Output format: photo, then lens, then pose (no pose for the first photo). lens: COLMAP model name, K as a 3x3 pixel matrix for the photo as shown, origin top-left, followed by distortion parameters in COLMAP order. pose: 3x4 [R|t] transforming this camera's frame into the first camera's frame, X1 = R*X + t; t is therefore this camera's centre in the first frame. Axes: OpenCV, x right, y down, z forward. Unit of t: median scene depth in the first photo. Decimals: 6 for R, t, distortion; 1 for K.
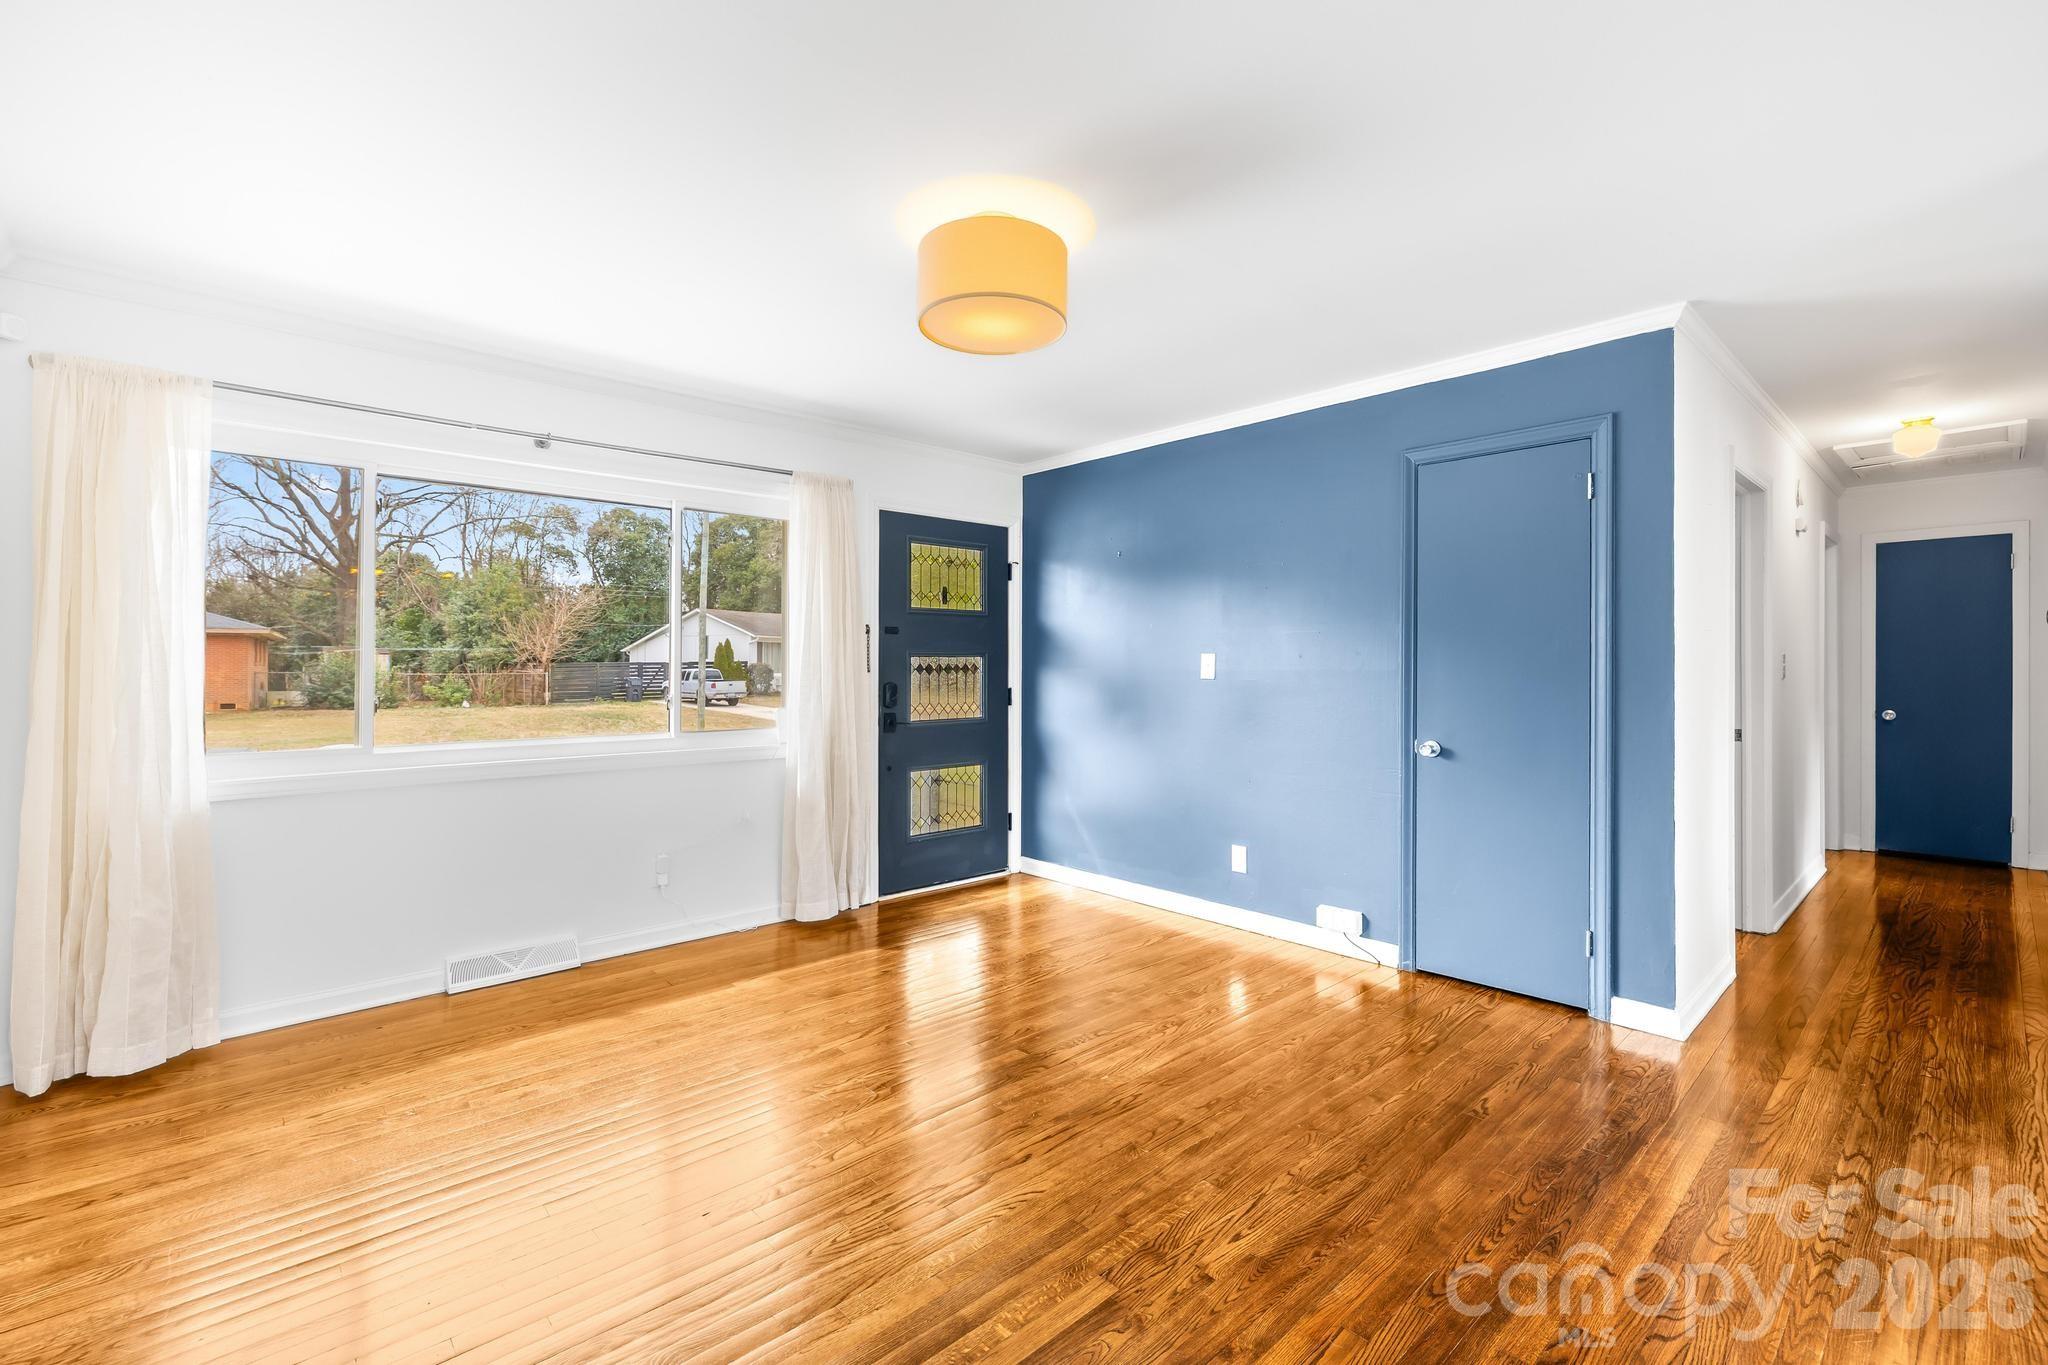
lens RADIAL K [[873.0, 0, 1029.4], [0, 873.0, 659.3], [0, 0, 1]] dist [0.000795, 0.000465]
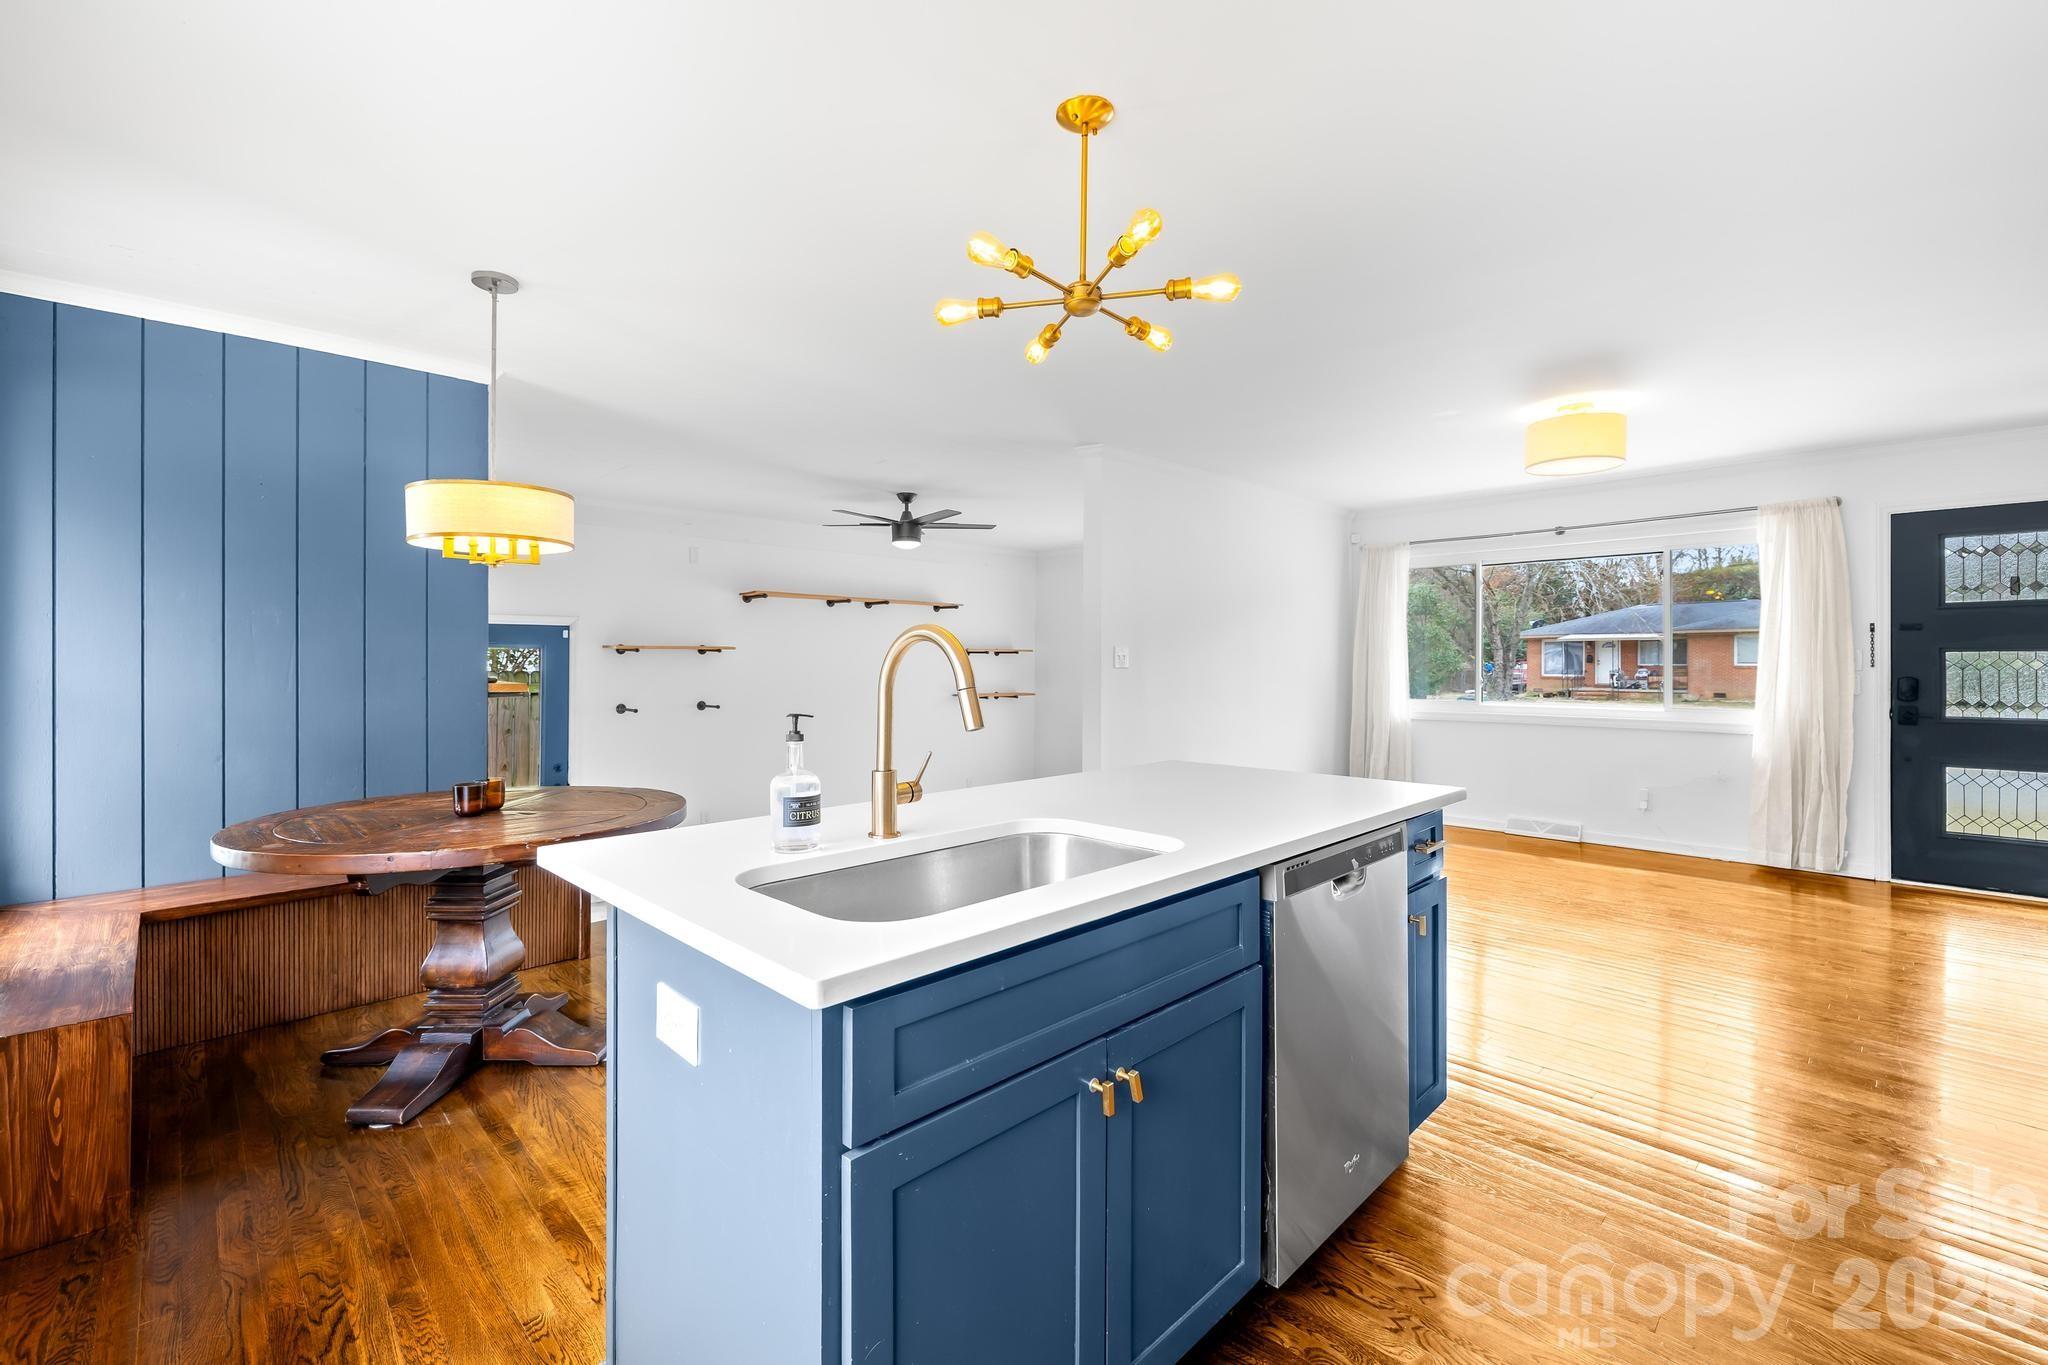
lens RADIAL K [[895.3, 0, 1016.9], [0, 895.3, 648.4], [0, 0, 1]] dist [0.019243, -0.000050]
pose [[0.057258, -0.015901, -0.998233, 0.874339], [0.009419, 0.999837, -0.015387, -0.001252], [0.998315, -0.008521, 0.057398, -0.126059]]
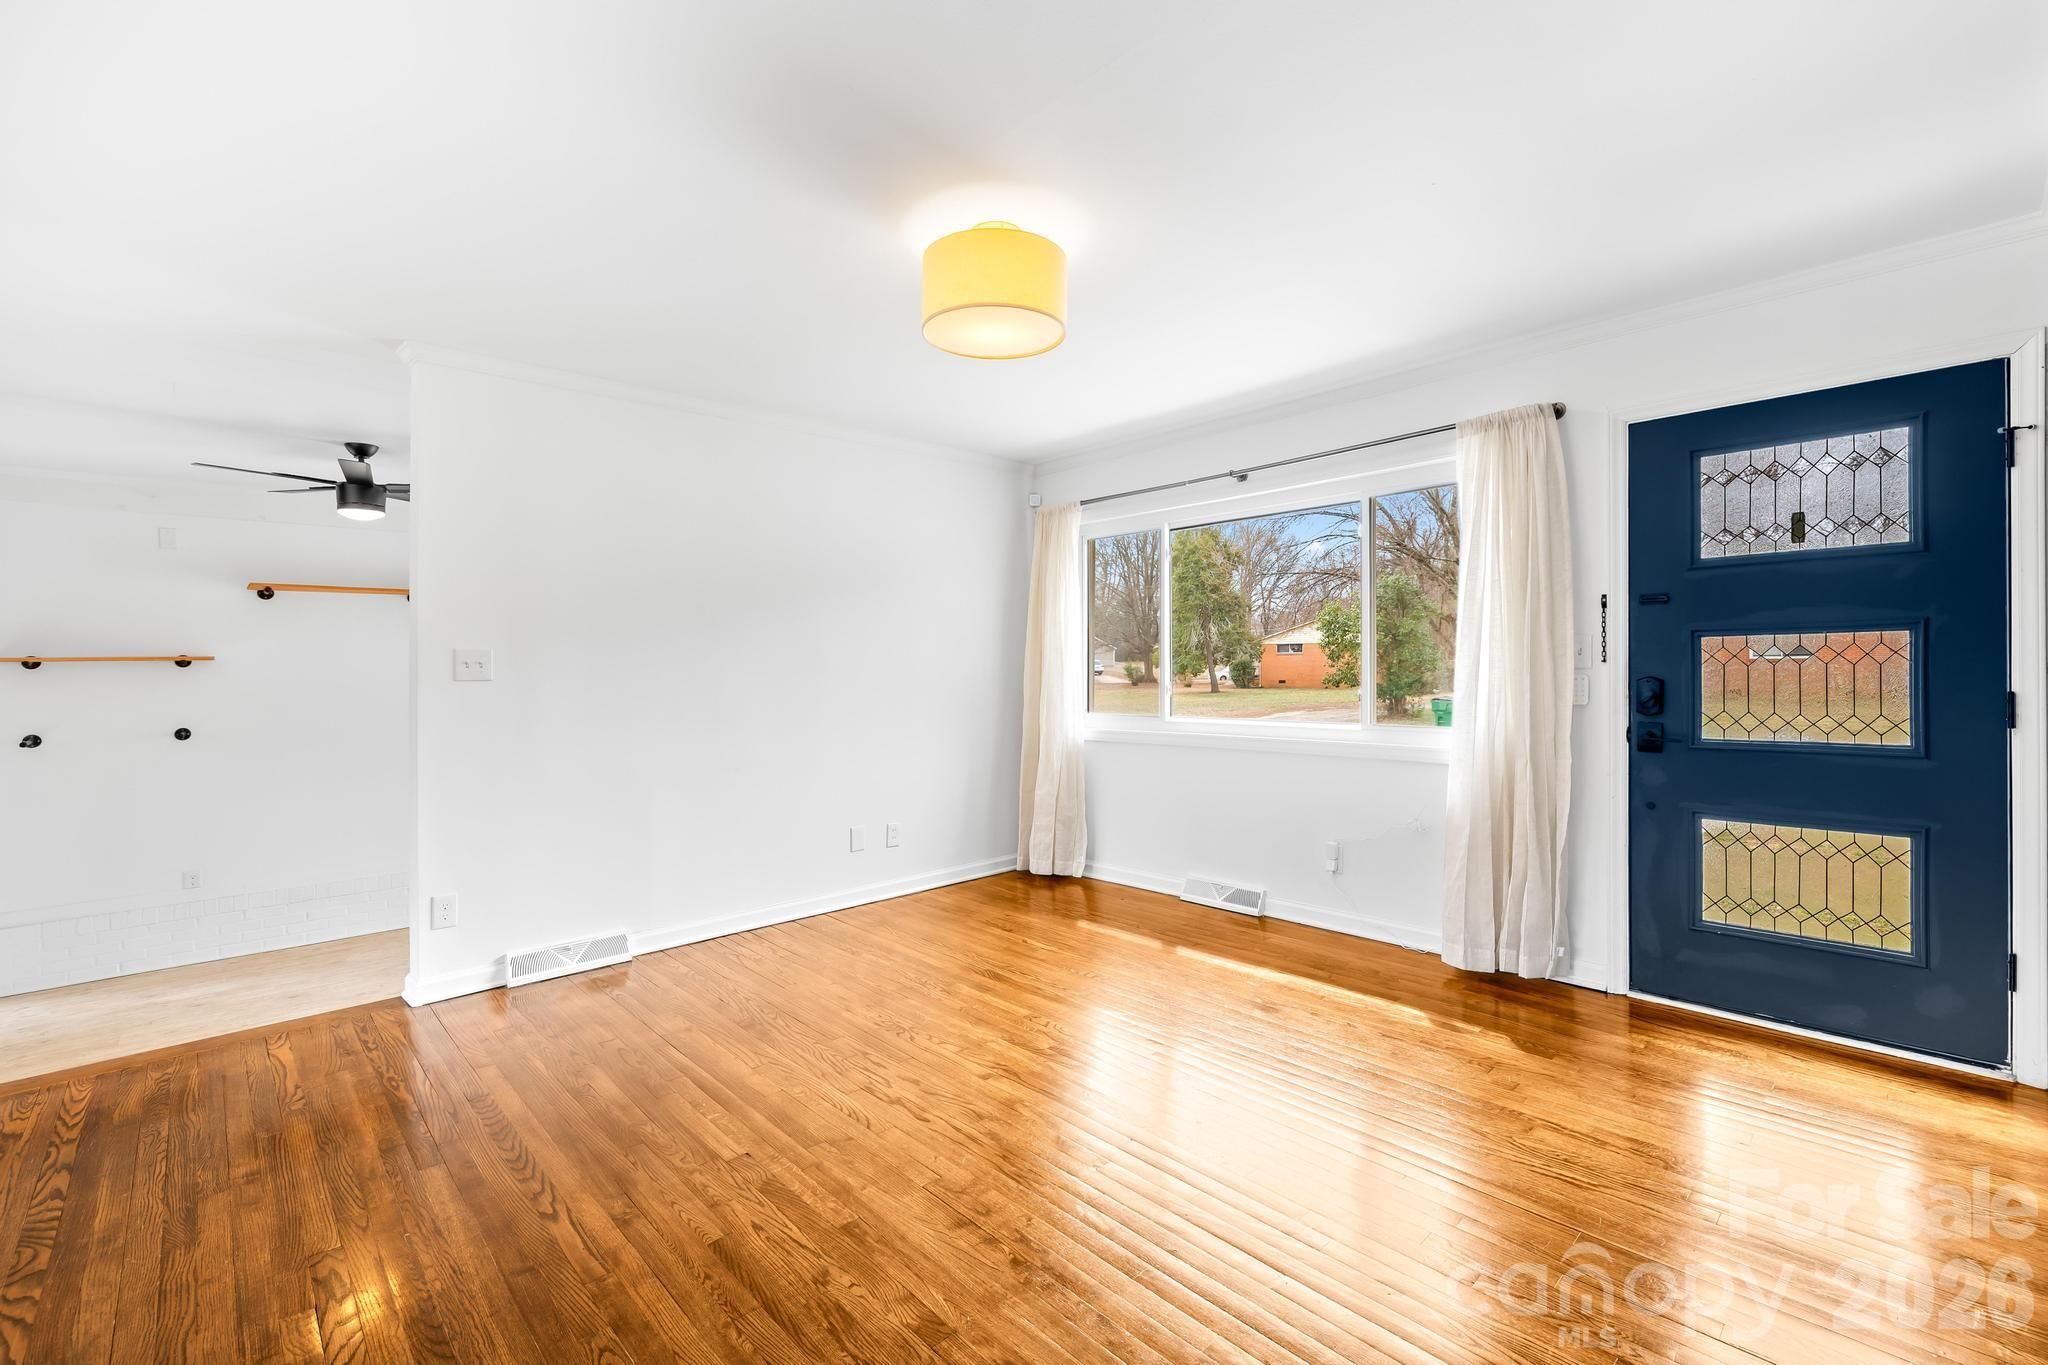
lens RADIAL K [[873.0, 0, 1029.4], [0, 873.0, 659.3], [0, 0, 1]] dist [0.000795, 0.000465]
pose [[0.030853, -0.008354, -0.999489, 0.496951], [0.024448, 0.999672, -0.007601, 0.005992], [0.999225, -0.024201, 0.031047, 0.508638]]
